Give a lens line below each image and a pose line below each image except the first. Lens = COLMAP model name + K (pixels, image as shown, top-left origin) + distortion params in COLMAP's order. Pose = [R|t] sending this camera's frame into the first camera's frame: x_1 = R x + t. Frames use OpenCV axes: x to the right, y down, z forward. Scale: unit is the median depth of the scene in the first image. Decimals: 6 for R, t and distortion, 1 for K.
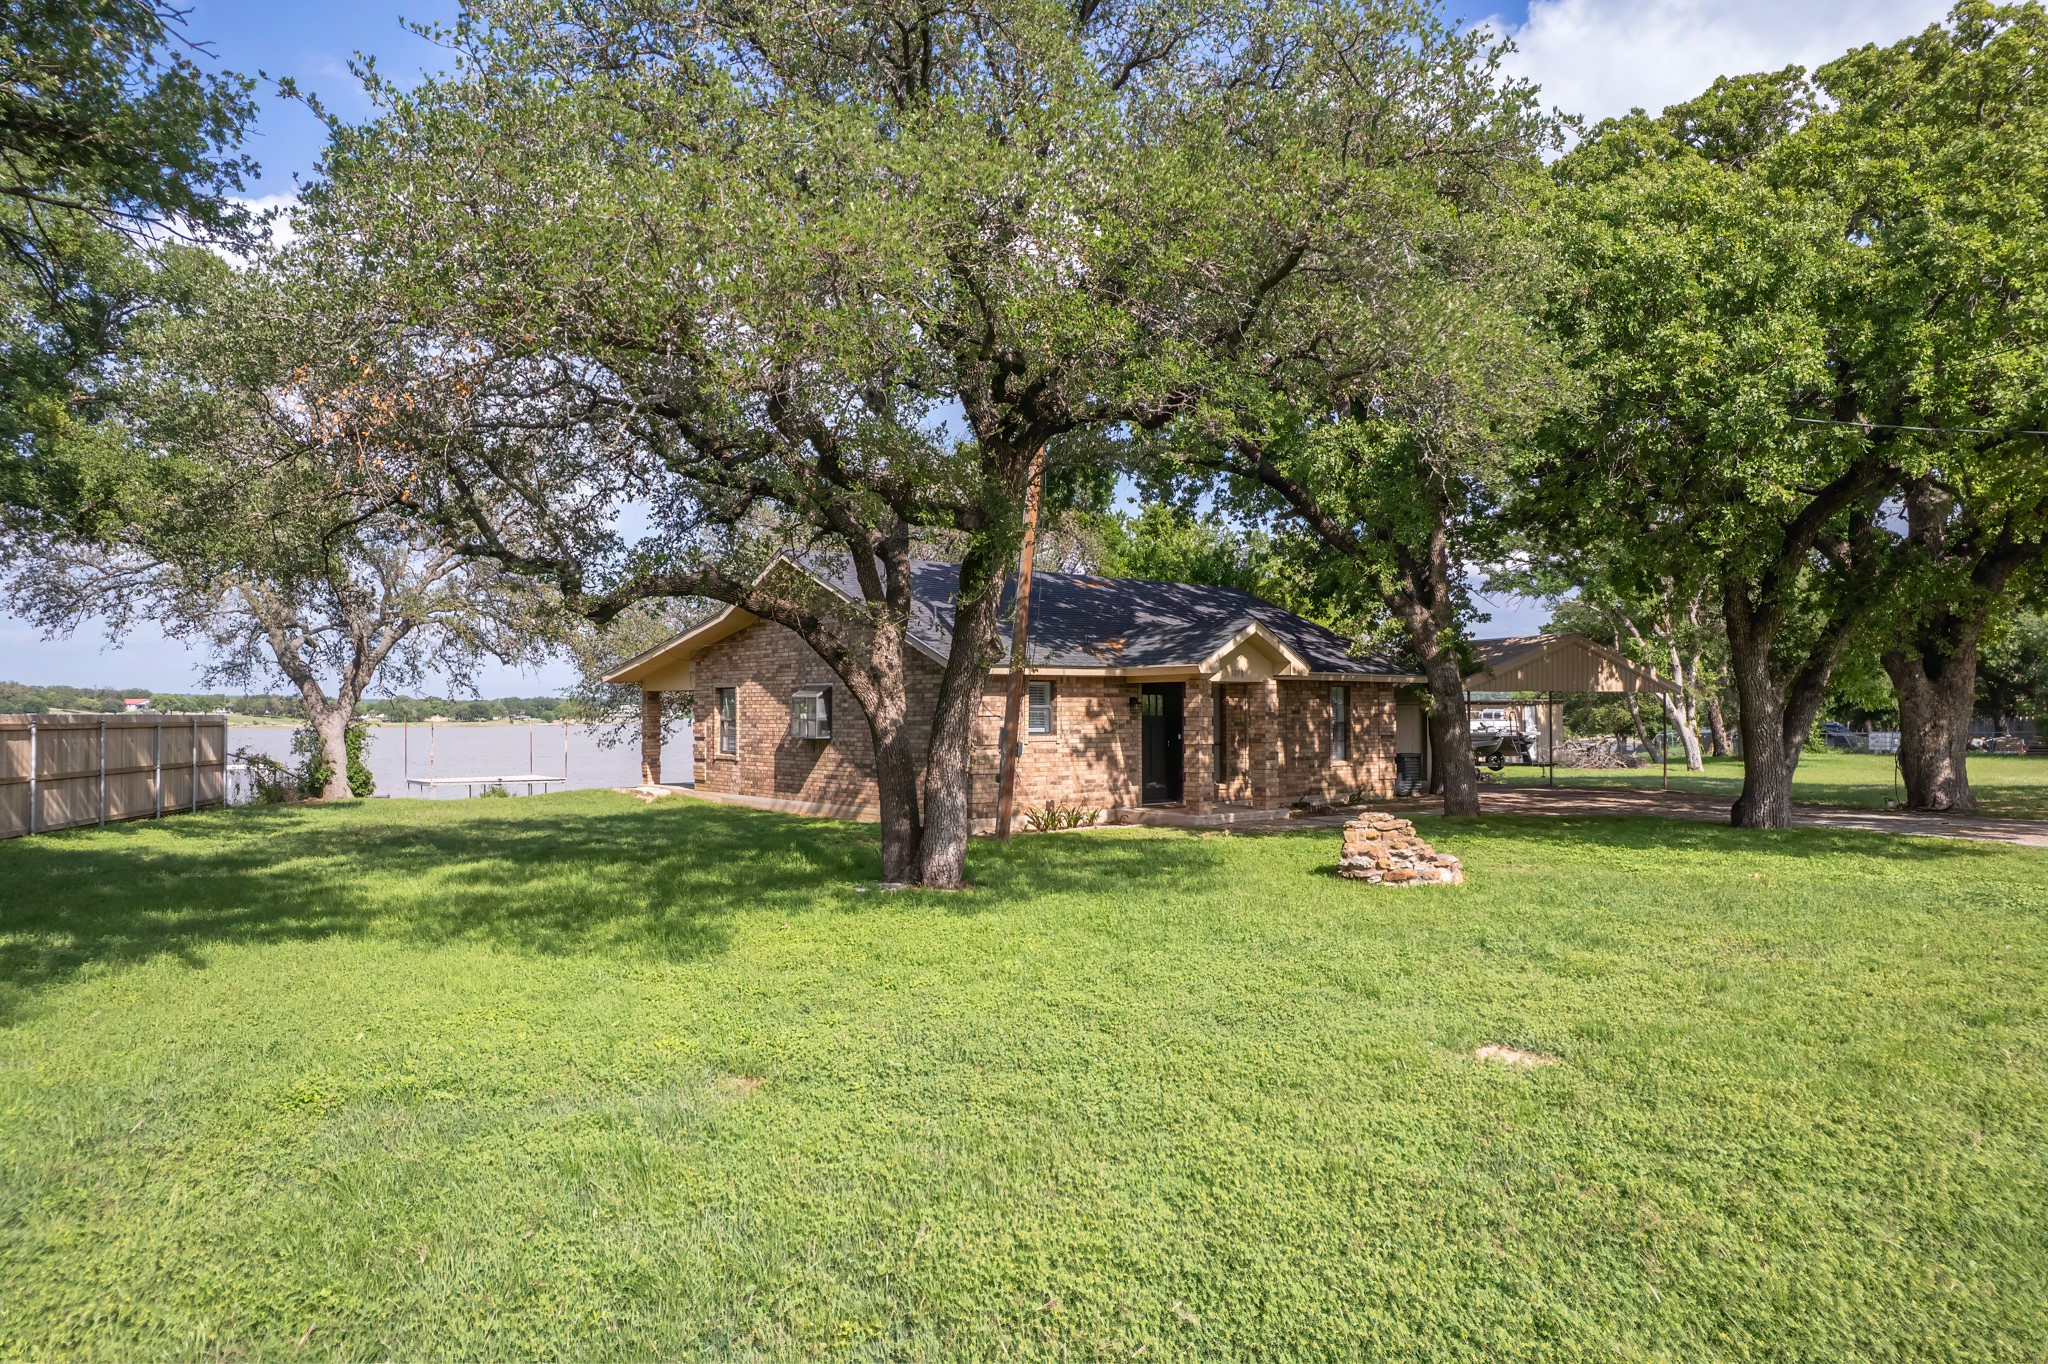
lens RADIAL K [[1394.1, 0, 1027.7], [0, 1394.1, 709.4], [0, 0, 1]] dist [-0.084005, 0.051394]
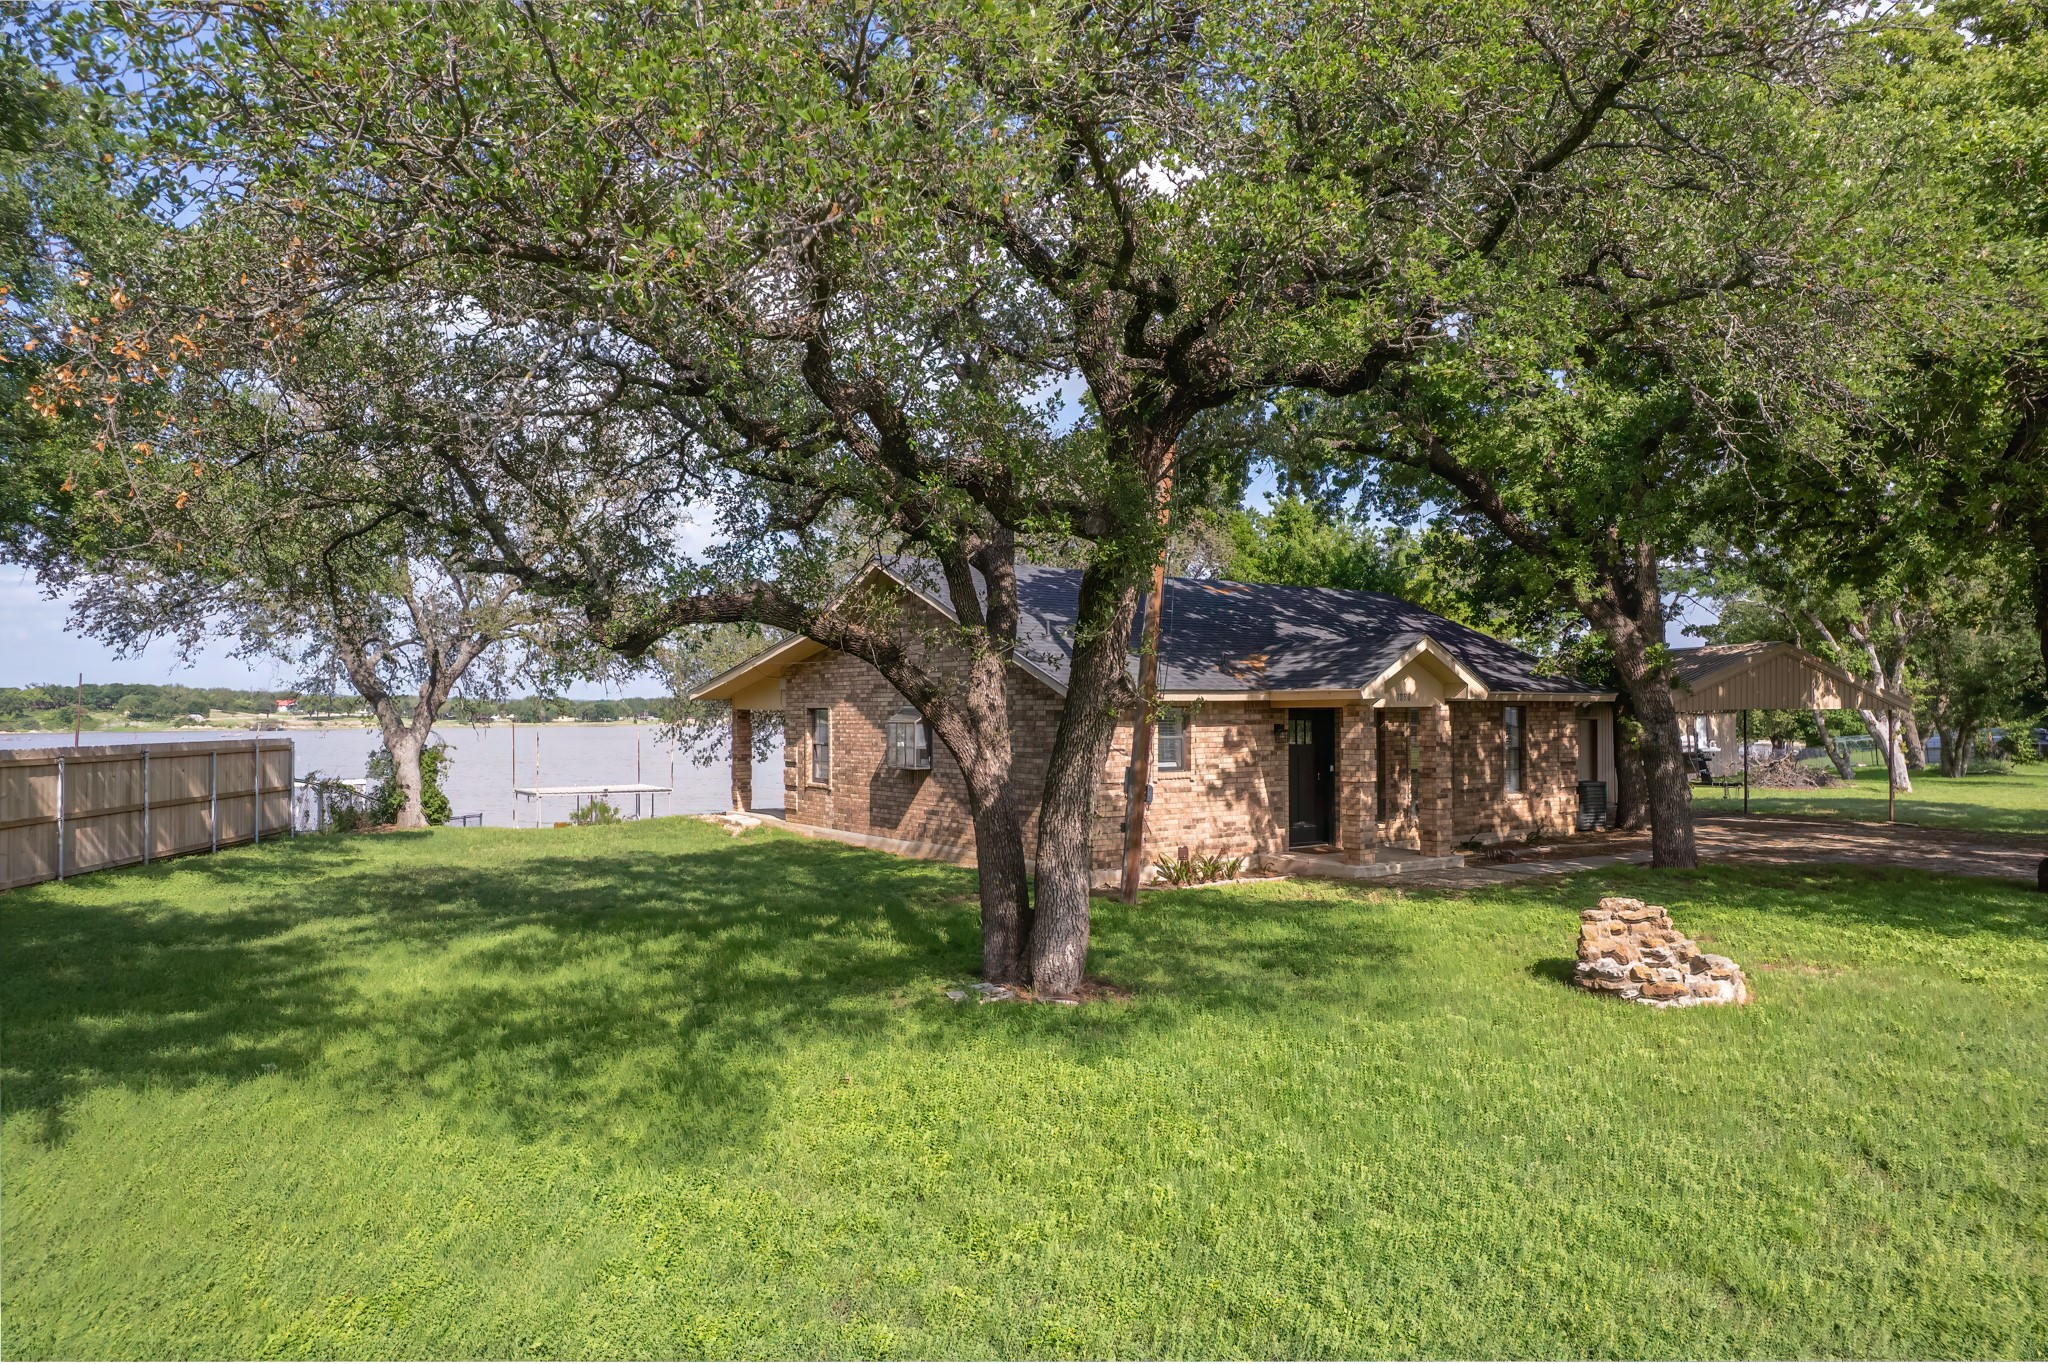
lens RADIAL K [[1394.1, 0, 1027.7], [0, 1394.1, 709.4], [0, 0, 1]] dist [-0.084005, 0.051394]
pose [[0.996623, -0.003501, -0.082035, -0.008480], [0.003605, 0.999993, 0.001116, -0.020286], [0.082031, -0.001408, 0.996629, 0.137778]]
